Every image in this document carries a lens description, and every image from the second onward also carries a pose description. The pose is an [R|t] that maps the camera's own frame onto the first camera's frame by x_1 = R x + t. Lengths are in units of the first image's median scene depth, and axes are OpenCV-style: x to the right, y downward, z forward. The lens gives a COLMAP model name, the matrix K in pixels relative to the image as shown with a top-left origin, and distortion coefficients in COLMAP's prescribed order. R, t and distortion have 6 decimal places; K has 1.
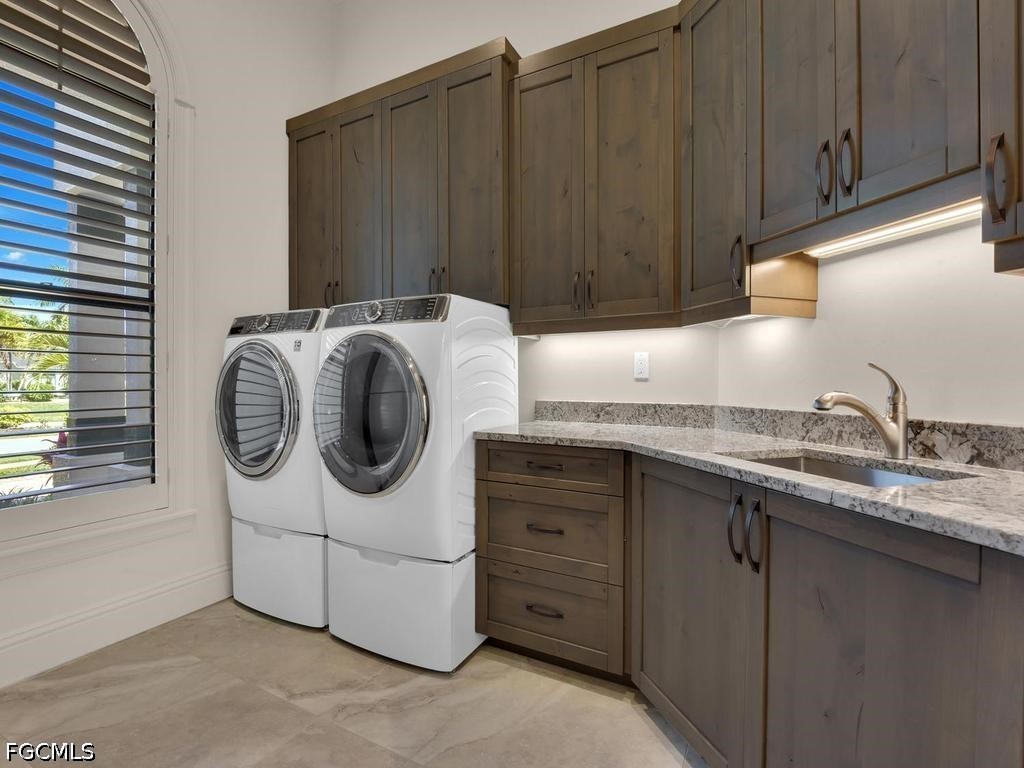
lens RADIAL K [[479.9, 0, 517.9], [0, 479.9, 380.2], [0, 0, 1]] dist [0.003517, -0.007872]
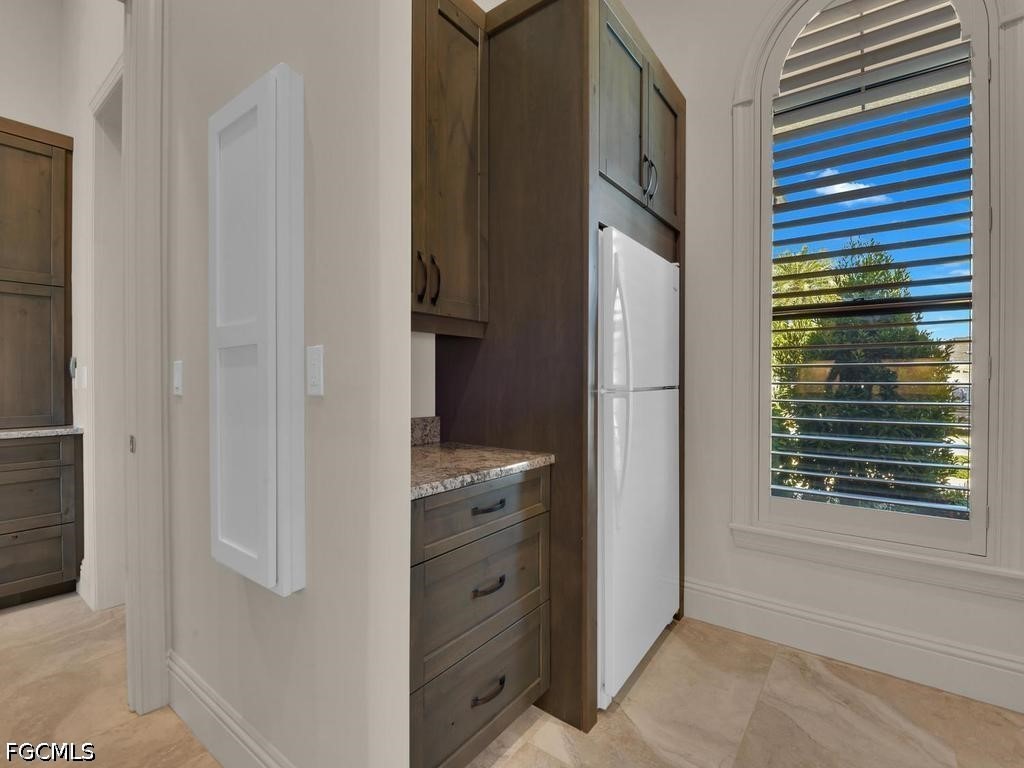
lens RADIAL K [[479.9, 0, 520.0], [0, 479.9, 381.1], [0, 0, 1]] dist [0.003517, -0.007872]
pose [[-0.154699, -0.000735, -0.987961, 0.183428], [-0.007826, 0.999969, 0.000481, -0.016618], [0.987931, 0.007807, -0.154700, 0.438673]]
